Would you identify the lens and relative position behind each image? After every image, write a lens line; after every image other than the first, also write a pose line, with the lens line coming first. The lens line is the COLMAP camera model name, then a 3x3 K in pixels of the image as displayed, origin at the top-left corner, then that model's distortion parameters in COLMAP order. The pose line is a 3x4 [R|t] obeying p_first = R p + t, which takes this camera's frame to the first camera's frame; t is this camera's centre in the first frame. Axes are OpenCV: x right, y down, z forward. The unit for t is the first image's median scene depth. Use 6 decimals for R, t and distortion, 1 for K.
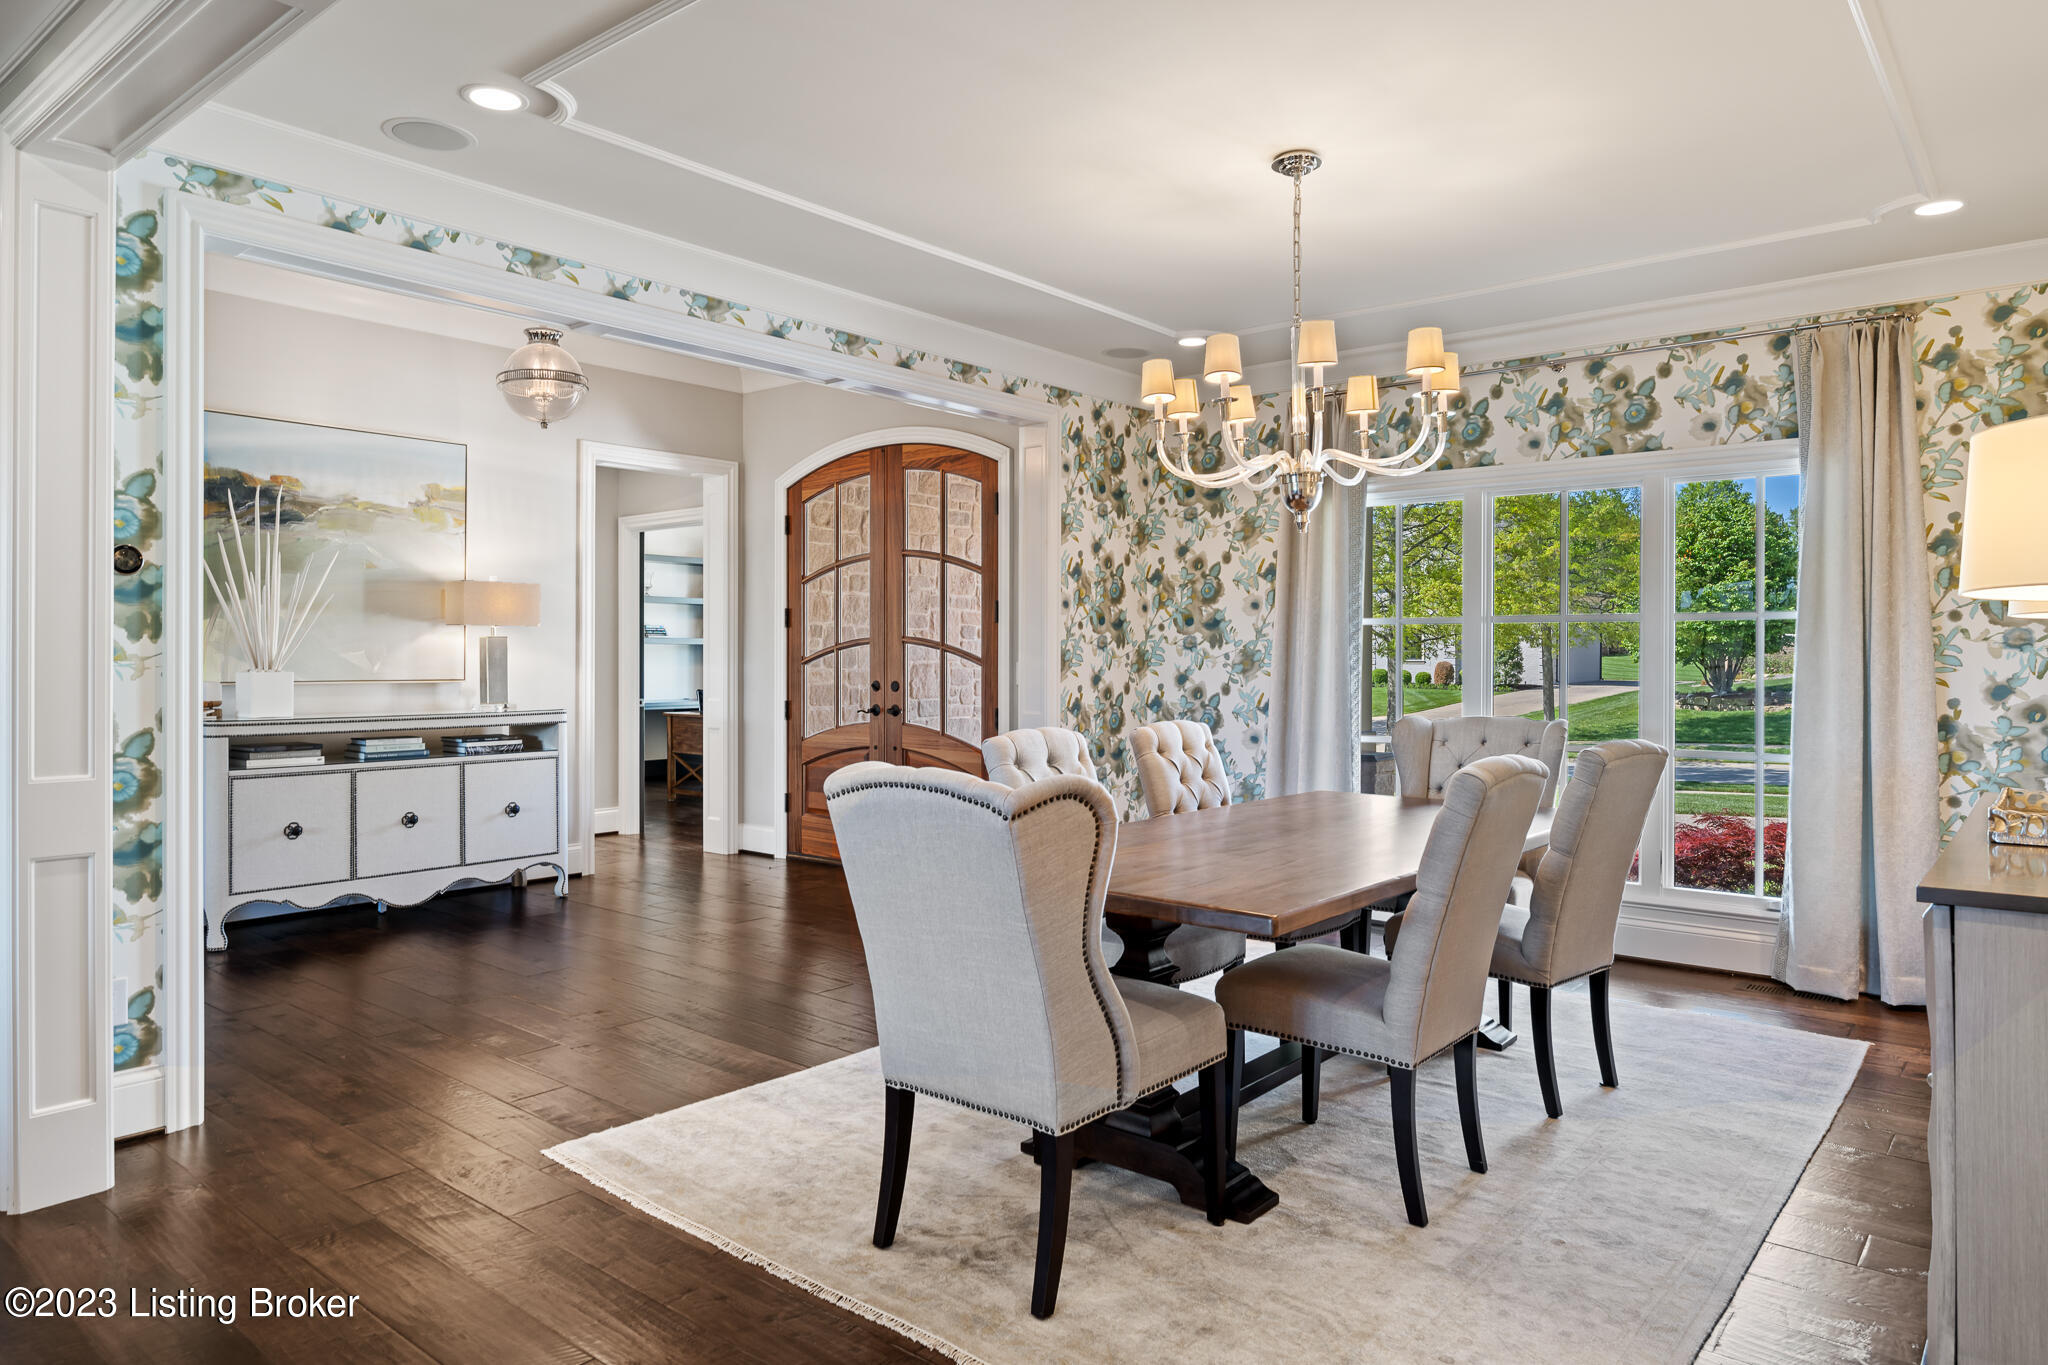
lens RADIAL K [[1279.7, 0, 1027.8], [0, 1279.7, 668.3], [0, 0, 1]] dist [-0.008287, 0.000210]
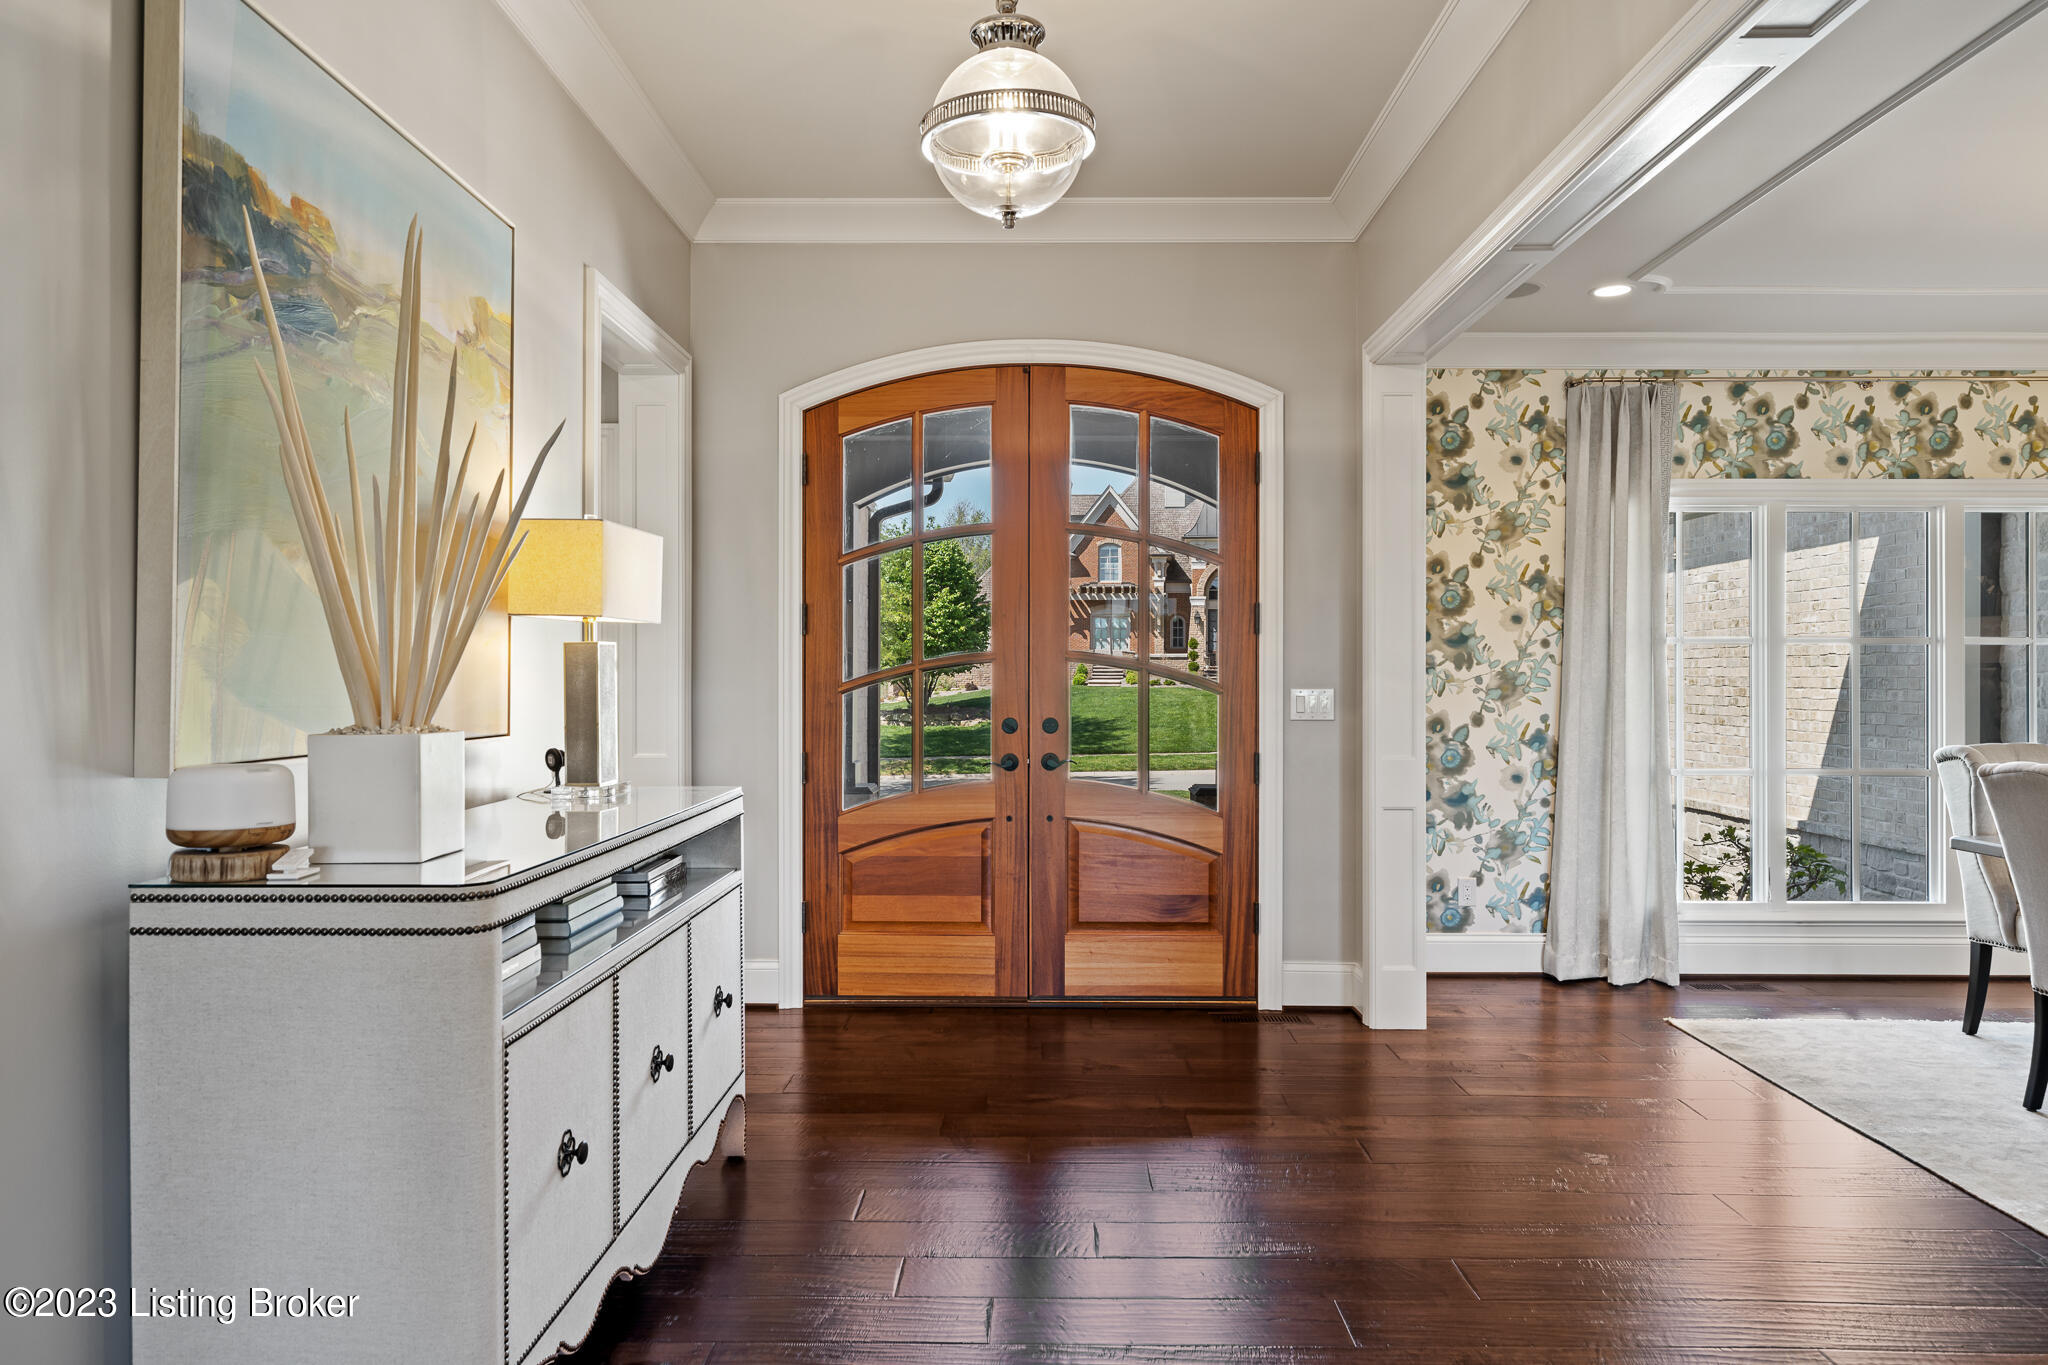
lens RADIAL K [[1326.4, 0, 1024.0], [0, 1326.4, 682.5], [0, 0, 1]] dist [-0.001035, -0.000600]
pose [[0.775834, -0.004142, 0.630923, -0.636904], [0.006662, 0.999976, -0.001628, -0.008398], [-0.630902, 0.005466, 0.775843, 0.541090]]
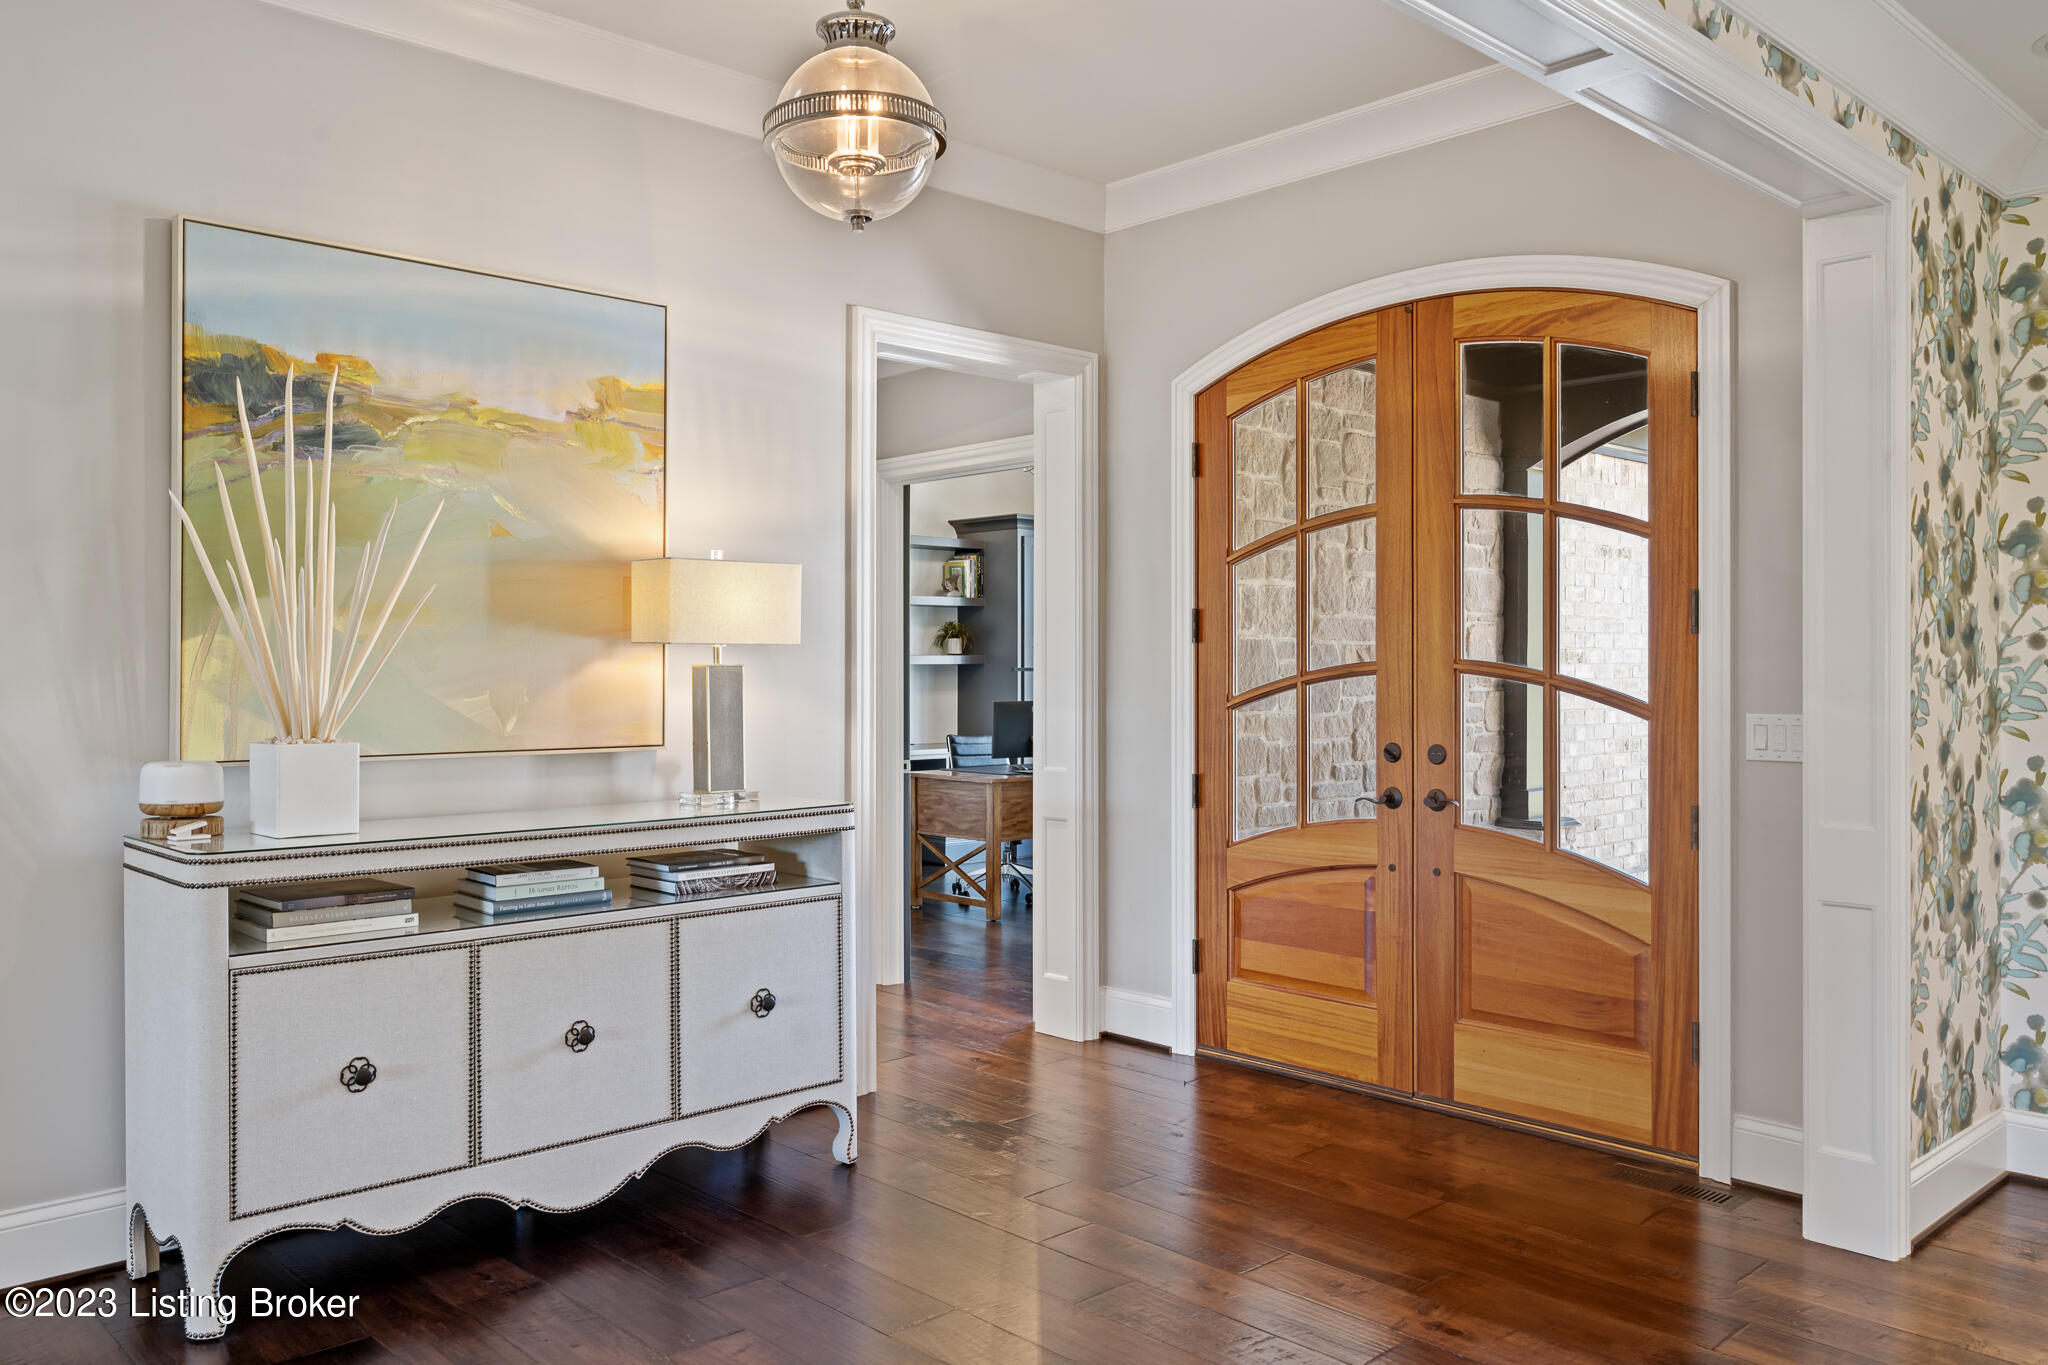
lens RADIAL K [[1547.3, 0, 1024.0], [0, 1547.3, 682.5], [0, 0, 1]] dist [-0.005506, -0.001077]
pose [[0.992666, -0.001630, -0.120878, -0.225385], [0.001580, 0.999999, -0.000515, -0.017914], [0.120879, 0.000320, 0.992667, 0.398075]]
